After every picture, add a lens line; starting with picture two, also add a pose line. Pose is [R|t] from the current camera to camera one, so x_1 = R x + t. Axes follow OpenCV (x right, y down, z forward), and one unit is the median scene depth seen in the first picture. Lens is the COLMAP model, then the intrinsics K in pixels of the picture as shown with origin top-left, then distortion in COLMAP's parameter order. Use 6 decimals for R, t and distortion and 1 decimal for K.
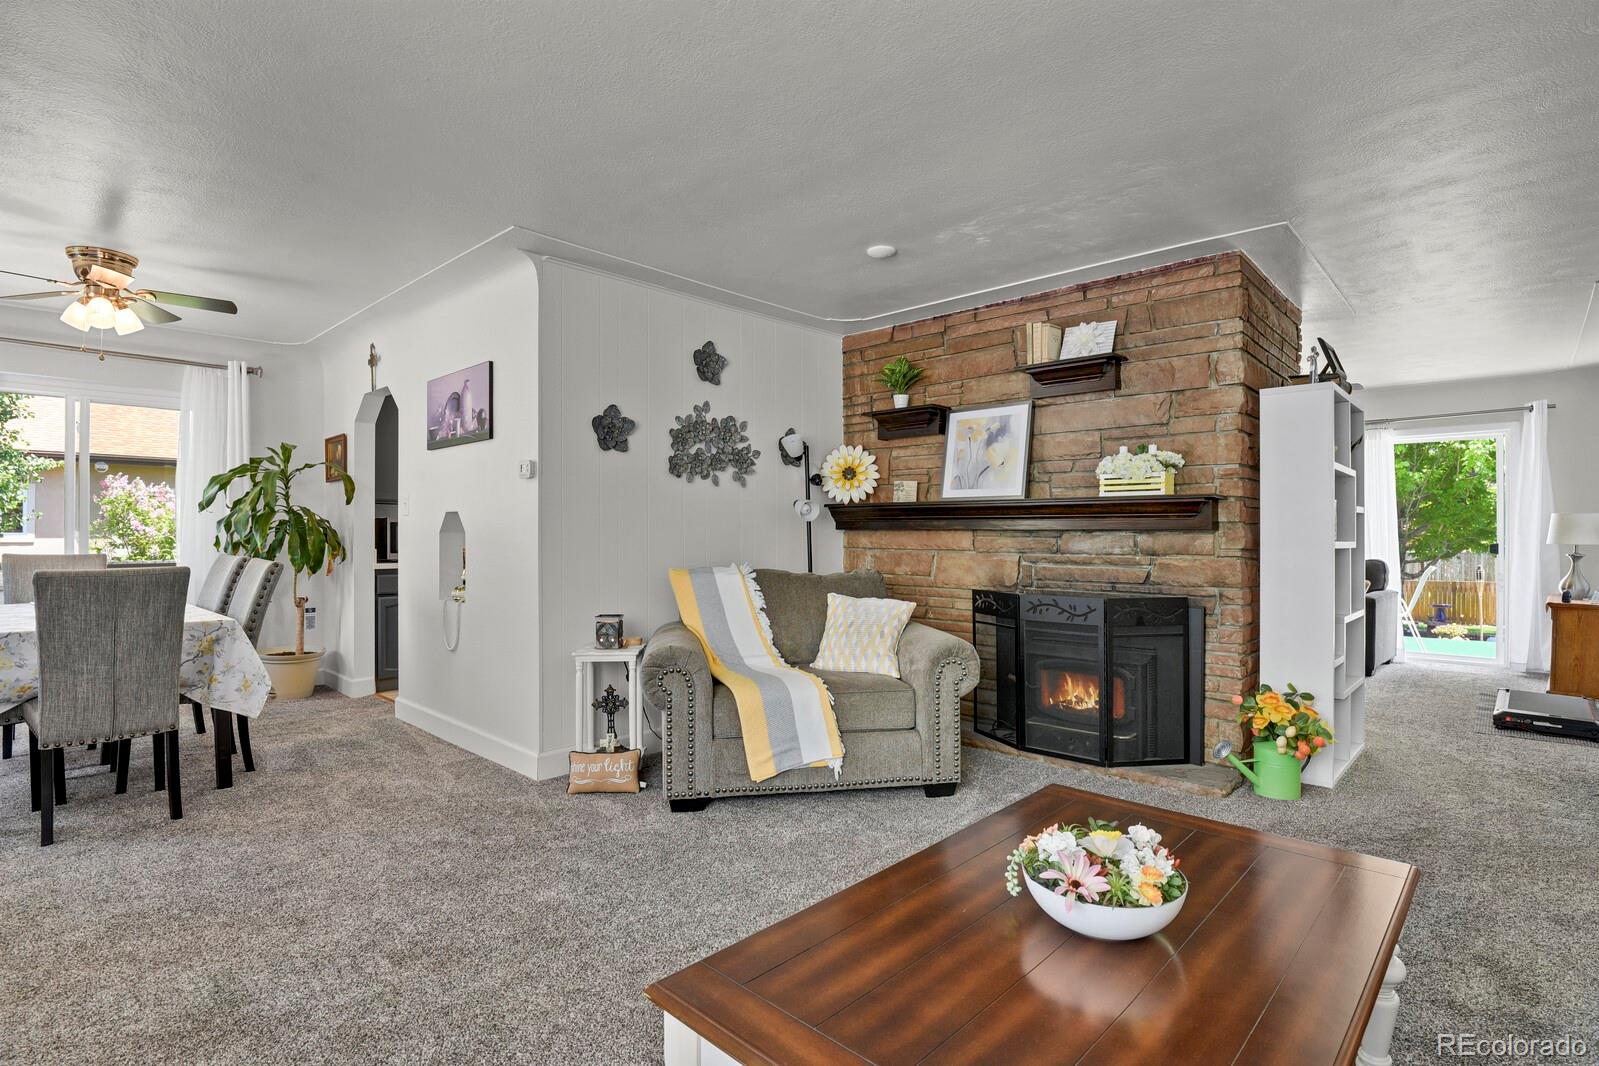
lens RADIAL K [[775.7, 0, 796.3], [0, 775.7, 532.5], [0, 0, 1]] dist [-0.021965, -0.001588]
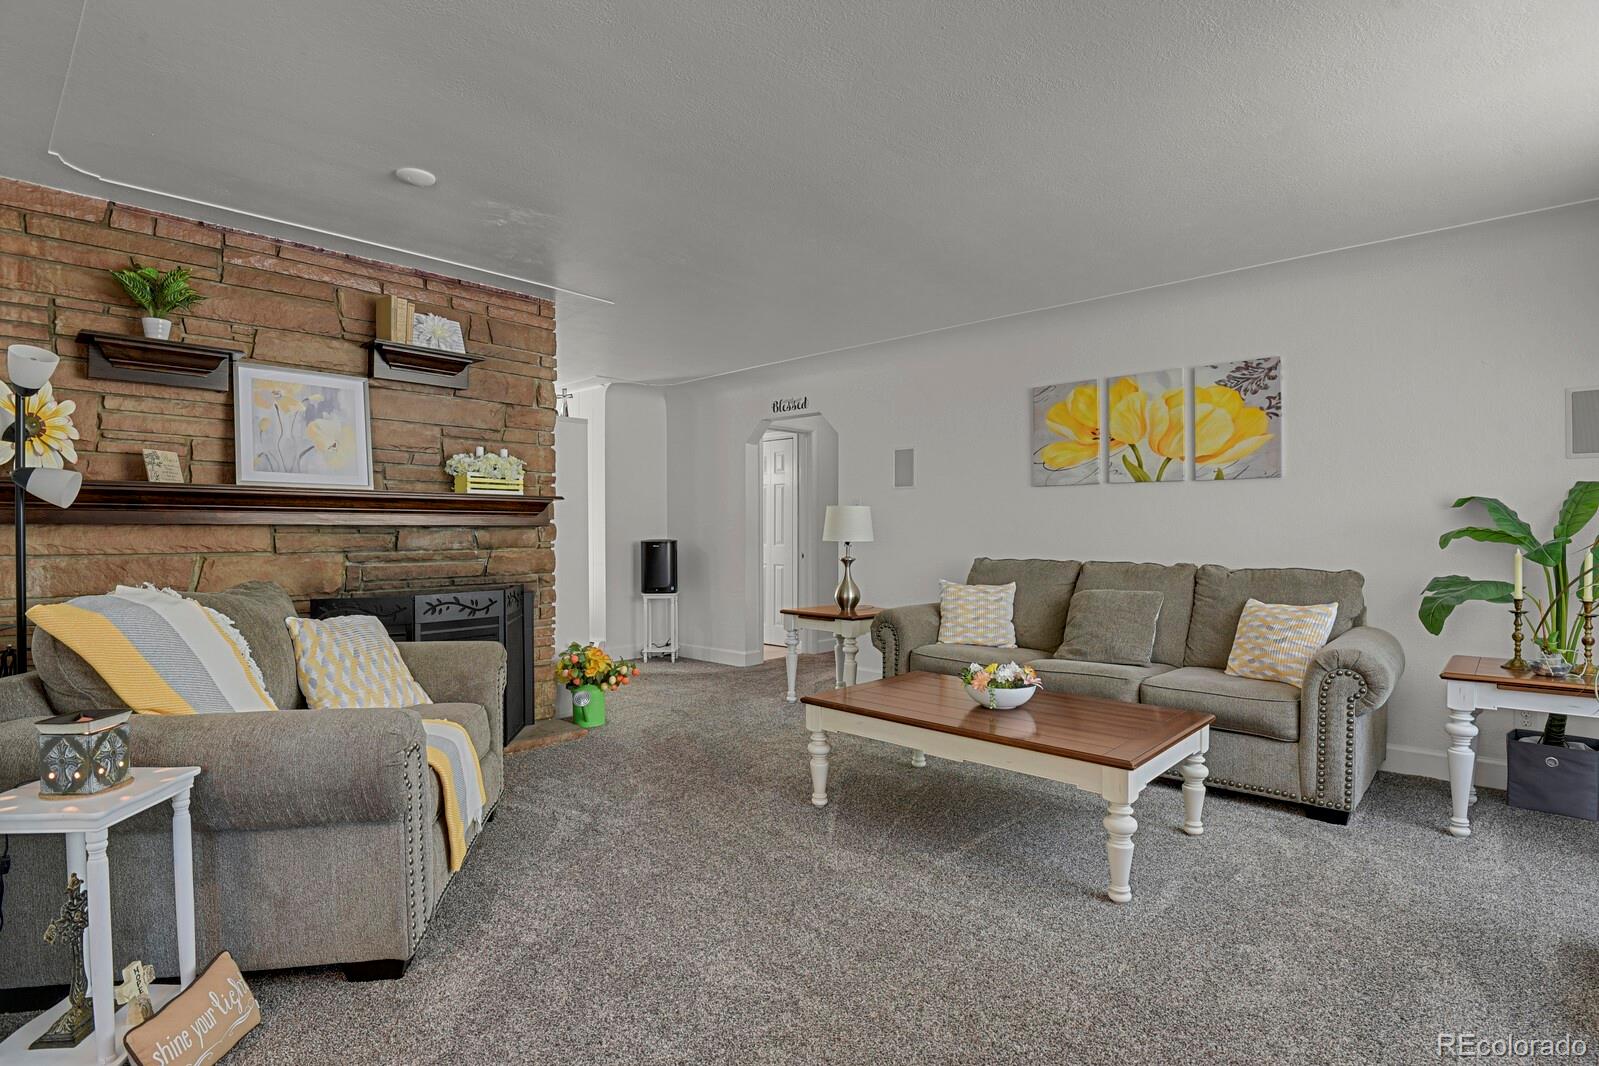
lens RADIAL K [[775.7, 0, 803.5], [0, 775.7, 531.8], [0, 0, 1]] dist [-0.021965, -0.001588]
pose [[-0.011047, -0.004568, 0.999929, -0.596541], [0.001243, 0.999989, 0.004582, 0.000456], [-0.999938, 0.001293, -0.011041, 0.528141]]
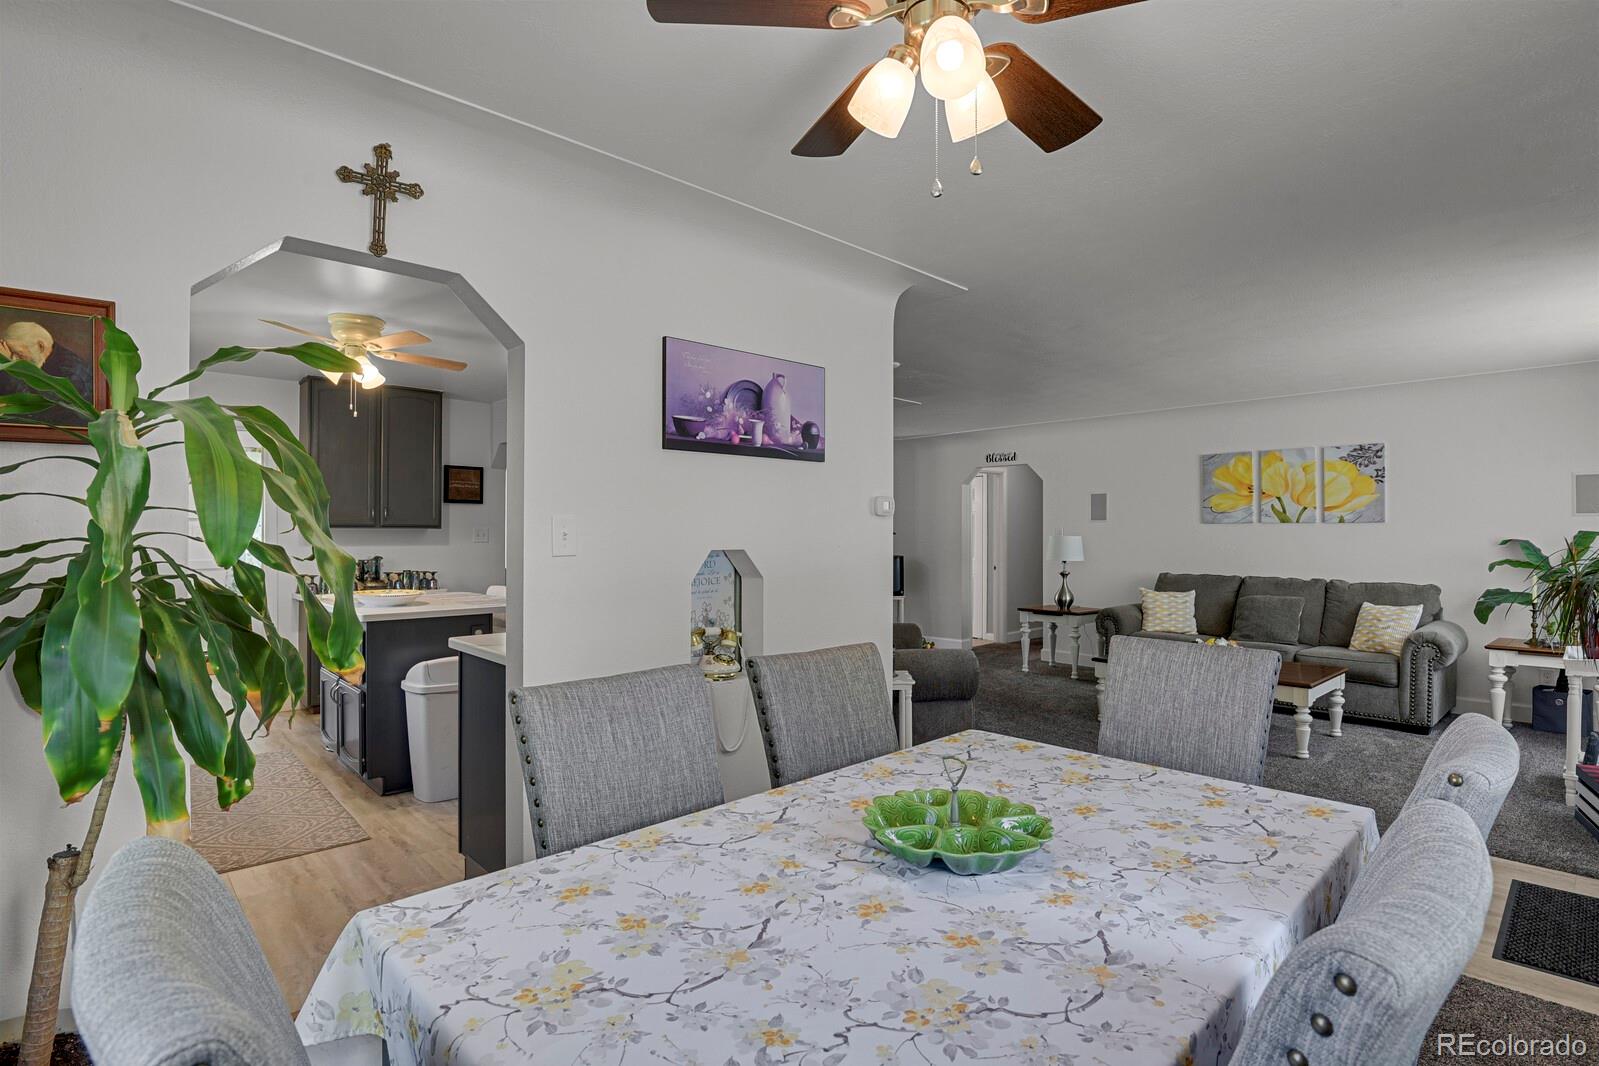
lens RADIAL K [[775.7, 0, 805.3], [0, 775.7, 531.7], [0, 0, 1]] dist [-0.021965, -0.001588]
pose [[0.068150, -0.001392, 0.997674, -1.152619], [0.000620, 0.999999, 0.001353, -0.046117], [-0.997675, 0.000527, 0.068151, 0.909640]]
